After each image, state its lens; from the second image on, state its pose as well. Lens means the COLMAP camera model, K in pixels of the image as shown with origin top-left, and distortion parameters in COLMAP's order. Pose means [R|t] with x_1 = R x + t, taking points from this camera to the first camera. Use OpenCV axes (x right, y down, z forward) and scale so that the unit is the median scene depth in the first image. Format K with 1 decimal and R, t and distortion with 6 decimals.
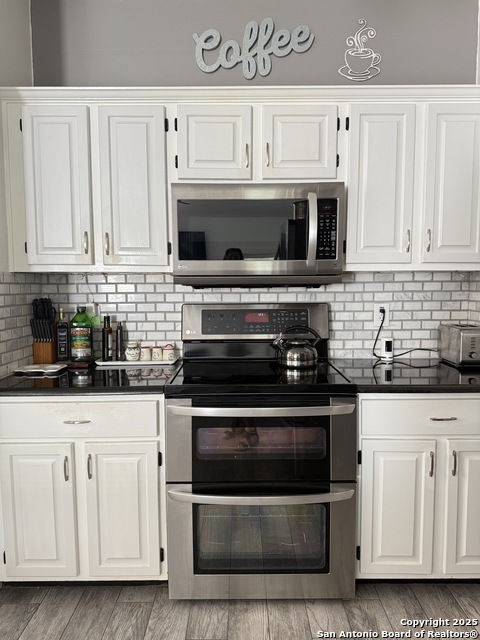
lens RADIAL K [[445.7, 0, 240.0], [0, 445.7, 320.0], [0, 0, 1]] dist [0.130829, -0.203680]
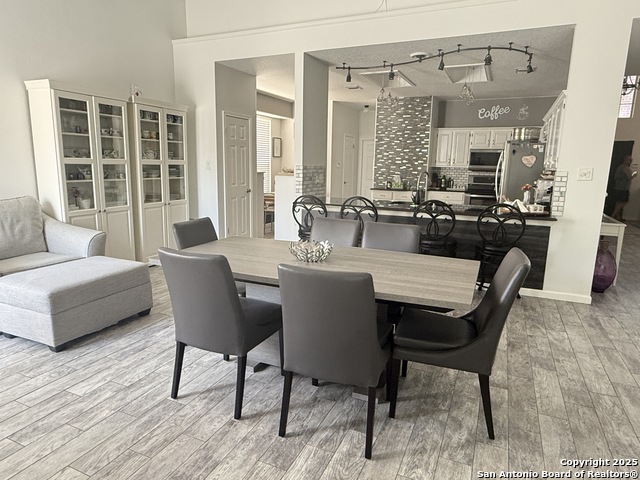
lens RADIAL K [[411.2, 0, 320.0], [0, 411.2, 240.0], [0, 0, 1]] dist [0.005335, 0.000779]
pose [[0.910443, 0.101187, -0.401067, 0.205467], [-0.059859, 0.991641, 0.114302, 0.205524], [0.409281, -0.080057, 0.908890, -3.085205]]
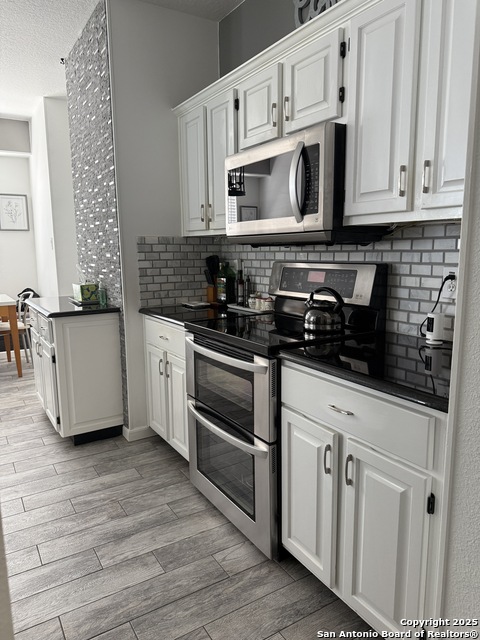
lens RADIAL K [[449.4, 0, 240.0], [0, 449.4, 320.0], [0, 0, 1]] dist [0.089354, -0.123509]
pose [[0.531904, 0.131340, -0.836557, 0.792216], [-0.059576, 0.991255, 0.117747, -0.018686], [0.844707, -0.012791, 0.535077, 0.332466]]
